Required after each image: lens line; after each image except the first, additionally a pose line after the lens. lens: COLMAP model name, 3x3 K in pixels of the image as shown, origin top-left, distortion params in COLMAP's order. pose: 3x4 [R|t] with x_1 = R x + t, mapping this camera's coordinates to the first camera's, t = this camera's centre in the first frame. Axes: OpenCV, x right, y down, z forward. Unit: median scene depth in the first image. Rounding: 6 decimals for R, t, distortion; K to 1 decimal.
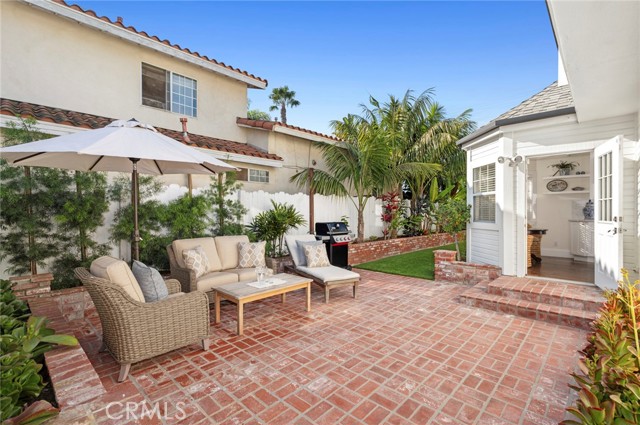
lens RADIAL K [[297.5, 0, 322.9], [0, 297.5, 214.3], [0, 0, 1]] dist [0.006492, 0.000779]
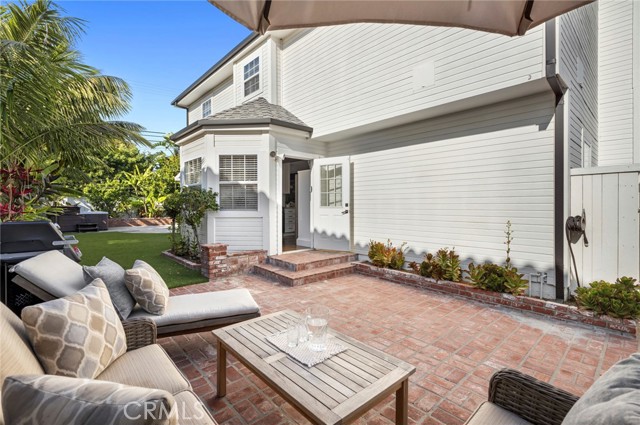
lens RADIAL K [[297.5, 0, 323.0], [0, 297.5, 206.6], [0, 0, 1]] dist [0.006492, 0.000779]
pose [[0.077876, -0.001218, 0.996962, -0.476068], [0.006647, 0.999978, 0.000702, 0.015530], [-0.996941, 0.006573, 0.077883, 0.679523]]
